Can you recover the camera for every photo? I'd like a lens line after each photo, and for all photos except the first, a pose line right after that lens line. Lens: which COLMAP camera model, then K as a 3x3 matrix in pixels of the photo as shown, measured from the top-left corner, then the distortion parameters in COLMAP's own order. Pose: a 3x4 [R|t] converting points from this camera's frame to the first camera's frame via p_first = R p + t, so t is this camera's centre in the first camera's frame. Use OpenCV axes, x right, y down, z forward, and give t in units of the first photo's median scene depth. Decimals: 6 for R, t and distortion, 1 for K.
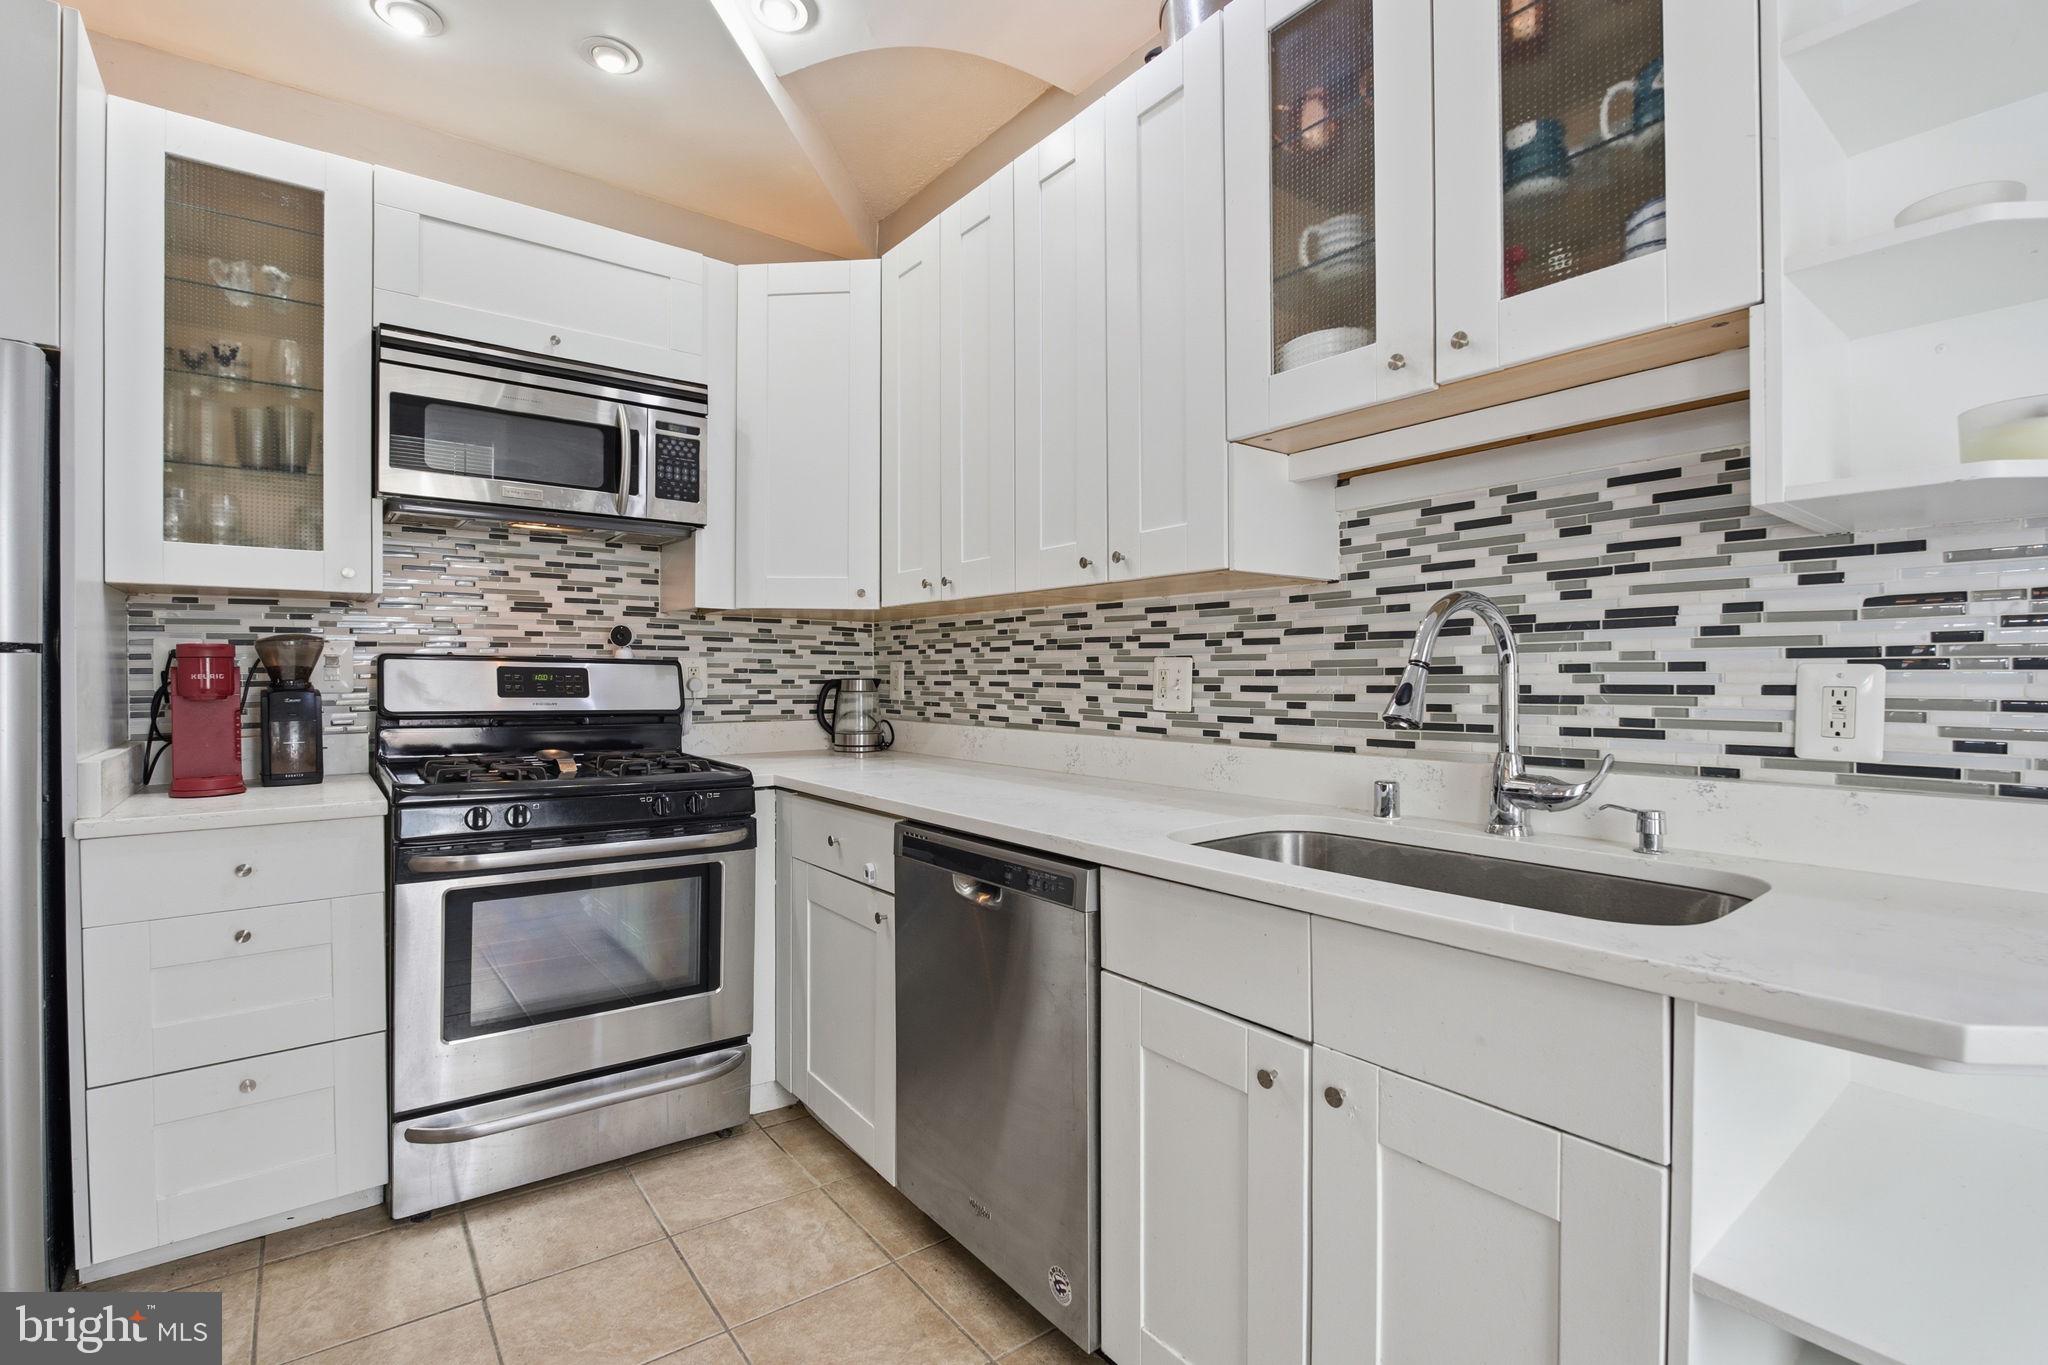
lens RADIAL K [[943.4, 0, 1026.1], [0, 943.4, 680.4], [0, 0, 1]] dist [-0.021683, 0.000047]
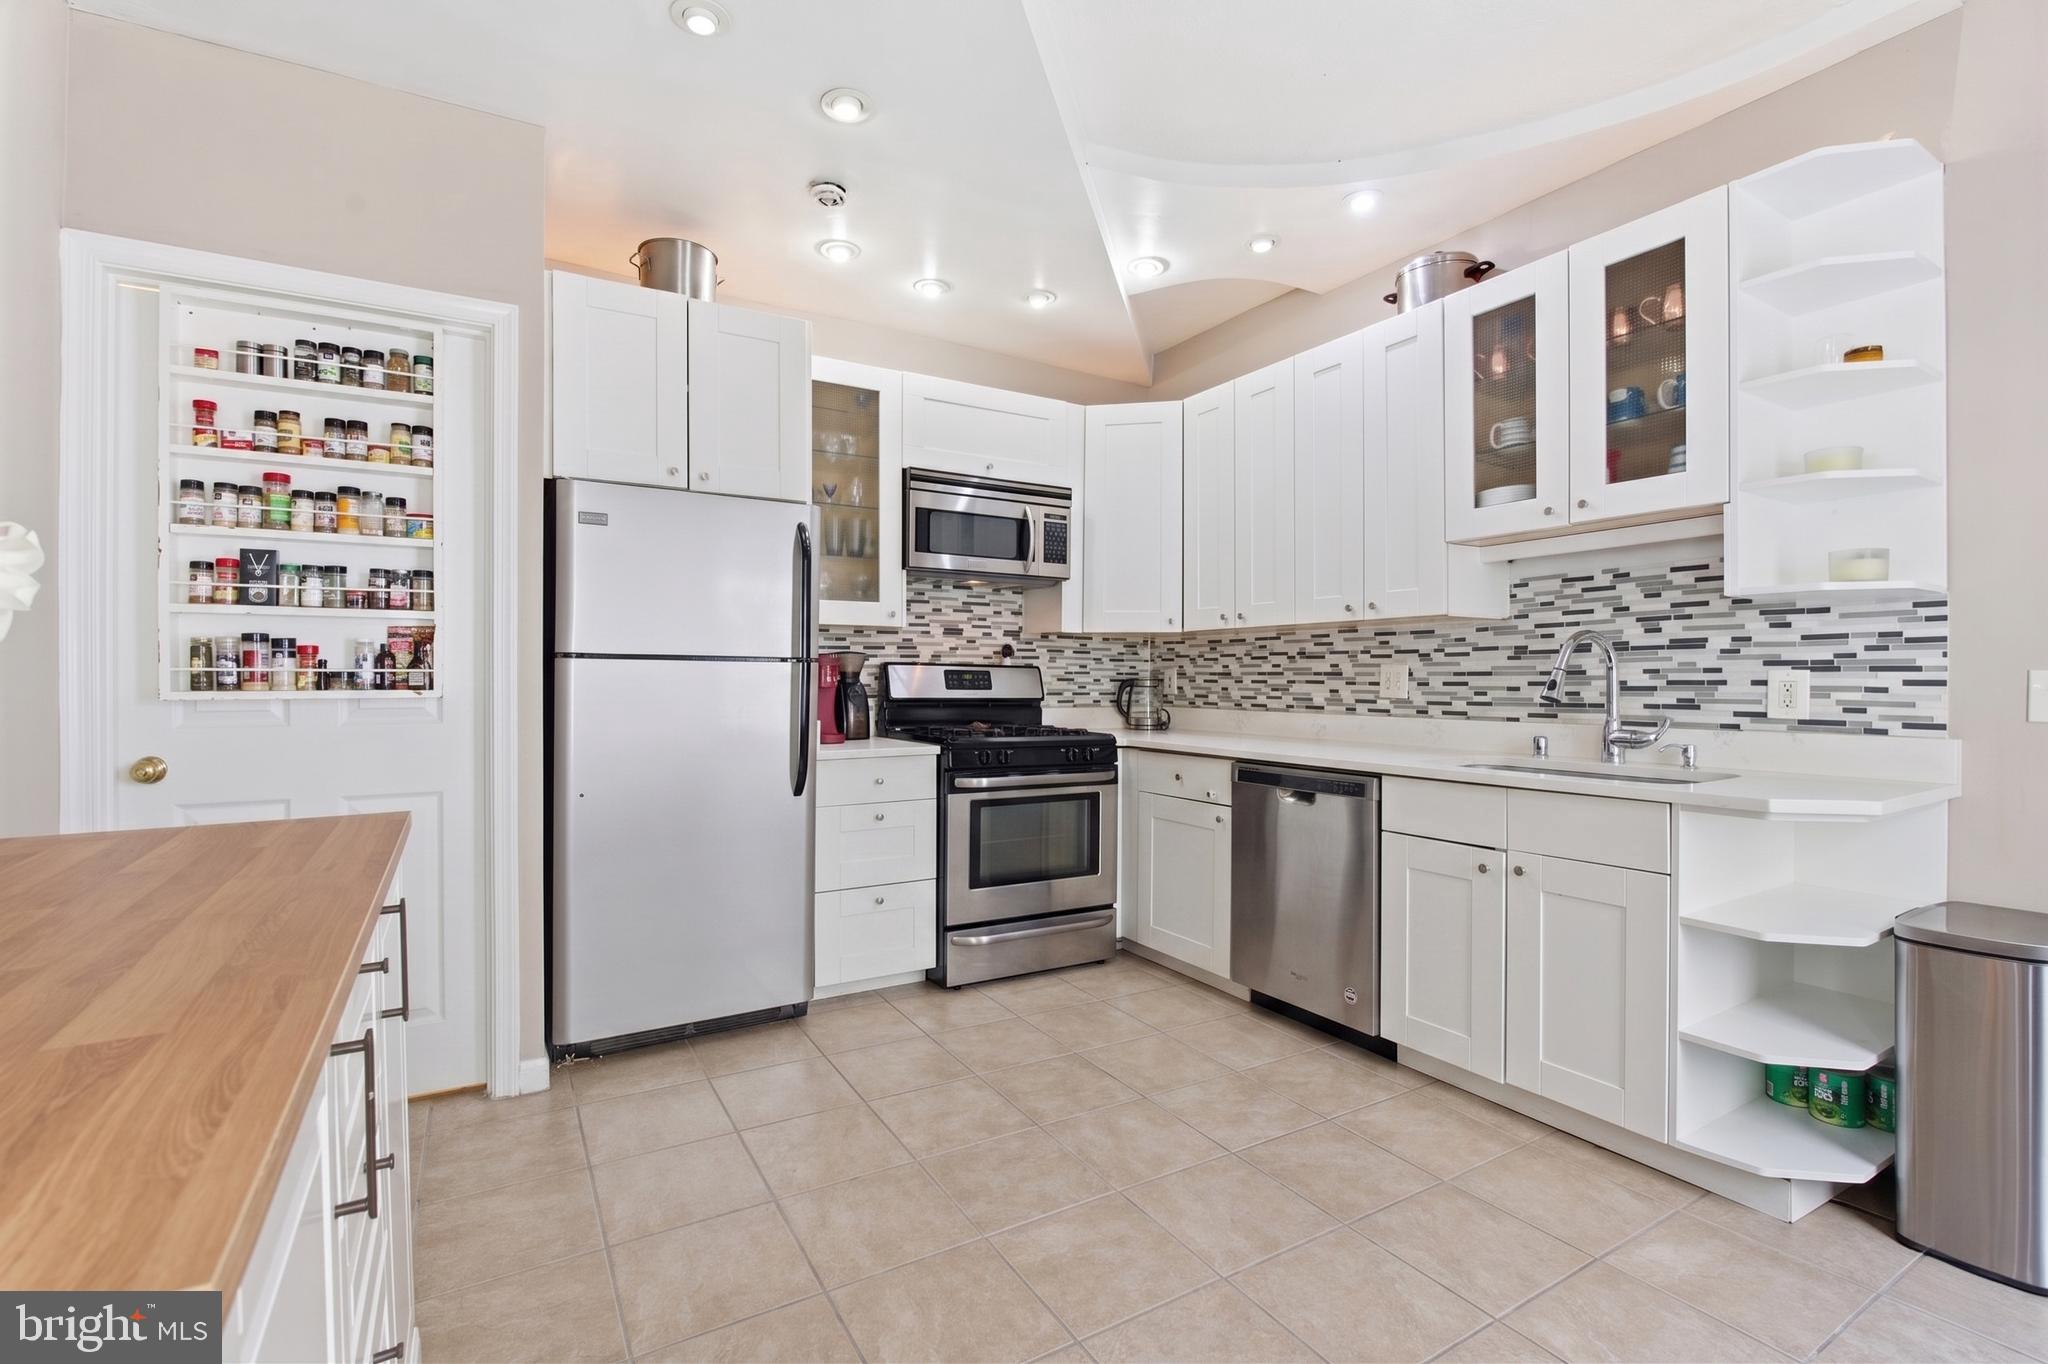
lens RADIAL K [[943.4, 0, 1016.3], [0, 943.4, 683.2], [0, 0, 1]] dist [-0.021683, 0.000047]
pose [[0.991747, 0.001708, -0.128198, -0.315103], [-0.001784, 0.999998, -0.000475, 0.010330], [0.128197, 0.000700, 0.991749, -0.745855]]
